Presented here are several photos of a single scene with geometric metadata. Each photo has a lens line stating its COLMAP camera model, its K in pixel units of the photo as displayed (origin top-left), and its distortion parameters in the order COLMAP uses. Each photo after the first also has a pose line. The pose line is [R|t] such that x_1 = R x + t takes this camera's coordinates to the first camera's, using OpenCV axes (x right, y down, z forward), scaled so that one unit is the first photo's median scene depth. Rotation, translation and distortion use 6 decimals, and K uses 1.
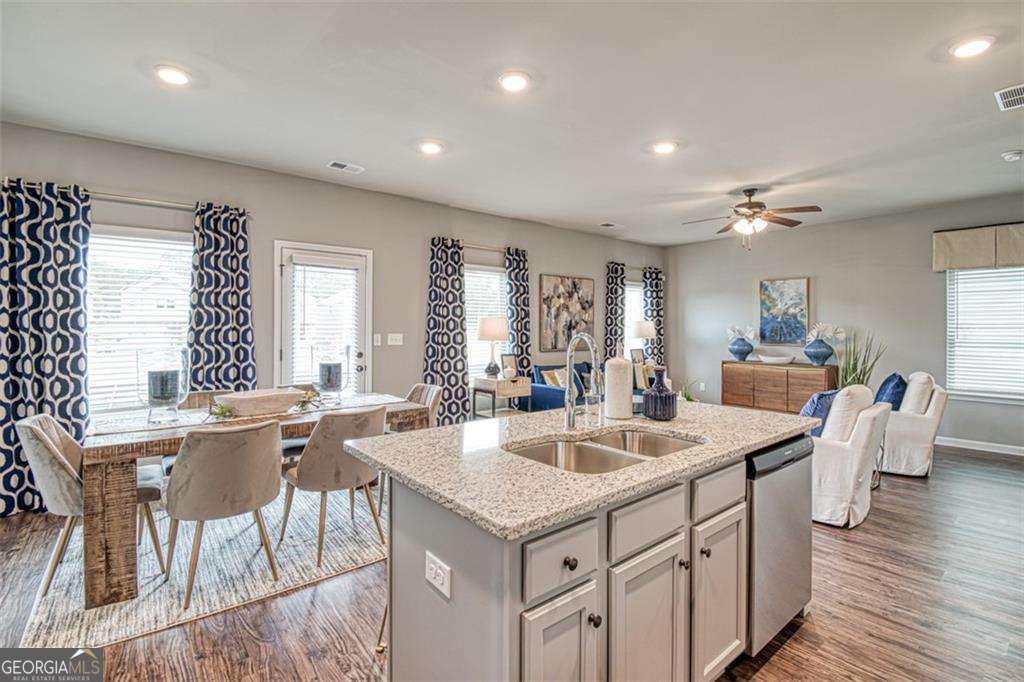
lens RADIAL K [[466.3, 0, 510.7], [0, 466.3, 330.2], [0, 0, 1]] dist [-0.024214, -0.000821]
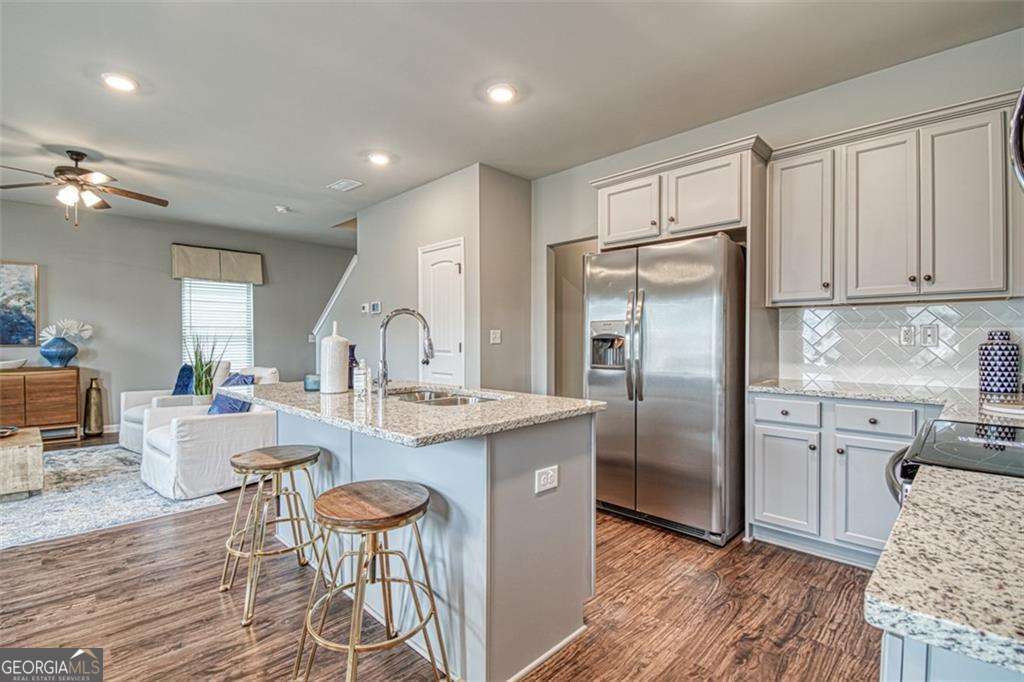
lens RADIAL K [[466.3, 0, 511.5], [0, 466.3, 343.9], [0, 0, 1]] dist [-0.024214, -0.000821]
pose [[-0.114237, -0.012743, 0.993372, -0.299275], [0.001852, 0.999913, 0.013040, 0.022613], [-0.993452, 0.003329, -0.114203, 0.251939]]
